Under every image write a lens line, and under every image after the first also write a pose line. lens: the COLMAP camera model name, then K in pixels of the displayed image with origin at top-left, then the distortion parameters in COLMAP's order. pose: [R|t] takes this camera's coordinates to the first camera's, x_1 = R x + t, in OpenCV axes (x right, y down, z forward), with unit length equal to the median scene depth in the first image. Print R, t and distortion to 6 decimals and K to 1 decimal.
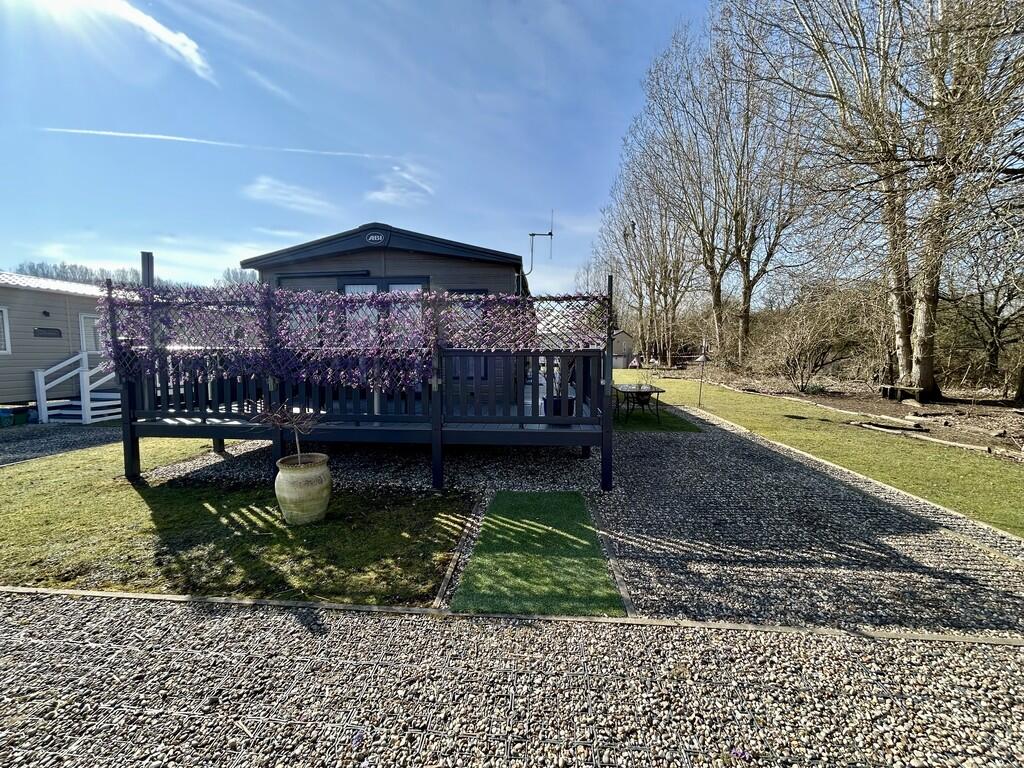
lens RADIAL K [[412.6, 0, 512.8], [0, 412.6, 382.9], [0, 0, 1]] dist [-0.006400, 0.002277]
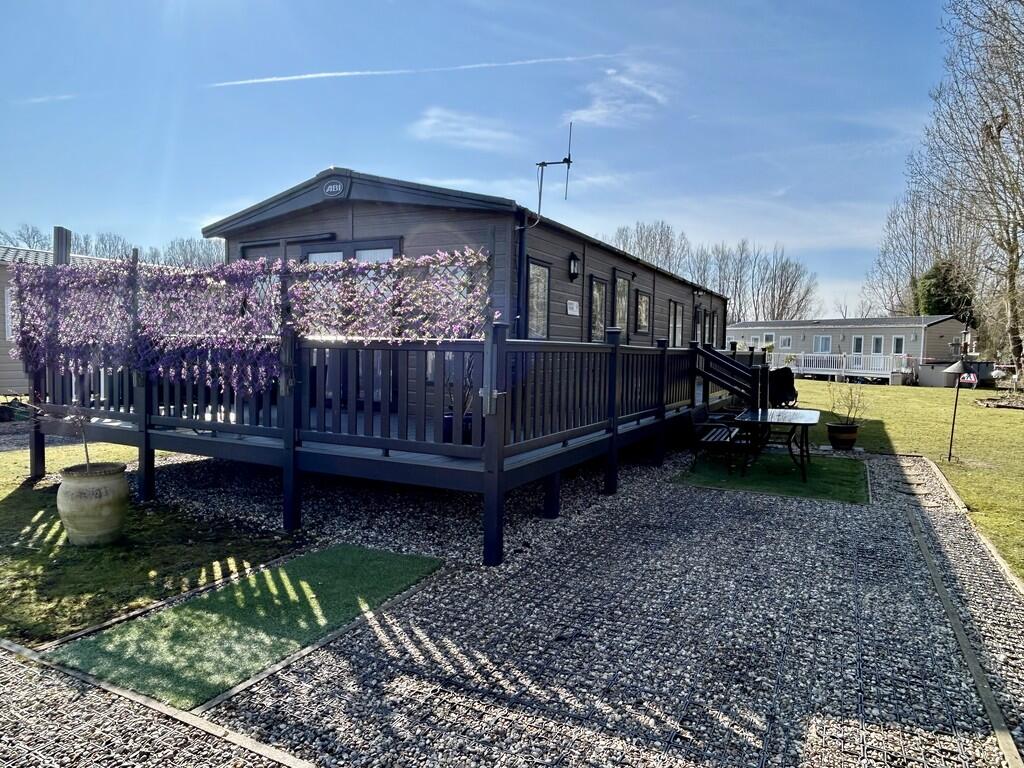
lens RADIAL K [[658.0, 0, 518.8], [0, 658.0, 383.7], [0, 0, 1]] dist [-0.003151, -0.001939]
pose [[0.924125, 0.037364, -0.380259, 0.801939], [-0.046968, 0.998768, -0.016006, -0.001853], [0.379193, 0.032652, 0.924741, 0.100792]]
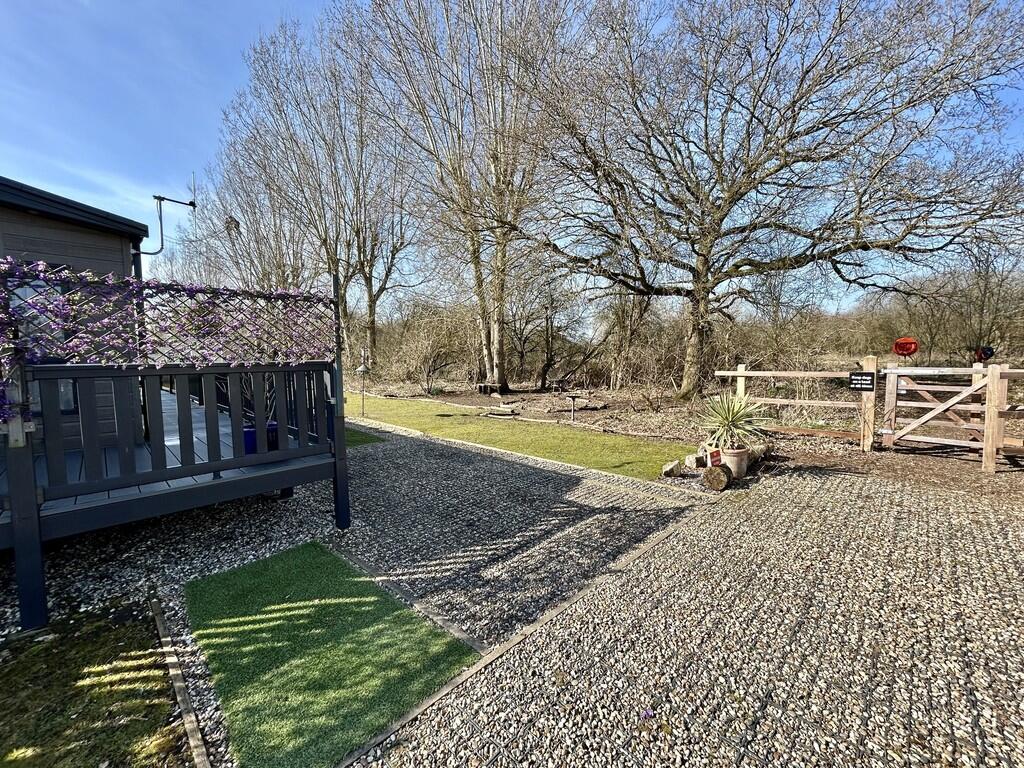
lens RADIAL K [[412.6, 0, 512.8], [0, 412.6, 382.9], [0, 0, 1]] dist [-0.006400, 0.002277]
pose [[0.643375, -0.057068, 0.763421, -0.223848], [0.073614, 0.997208, 0.012506, -0.027030], [-0.762004, 0.048152, 0.645780, 0.220901]]
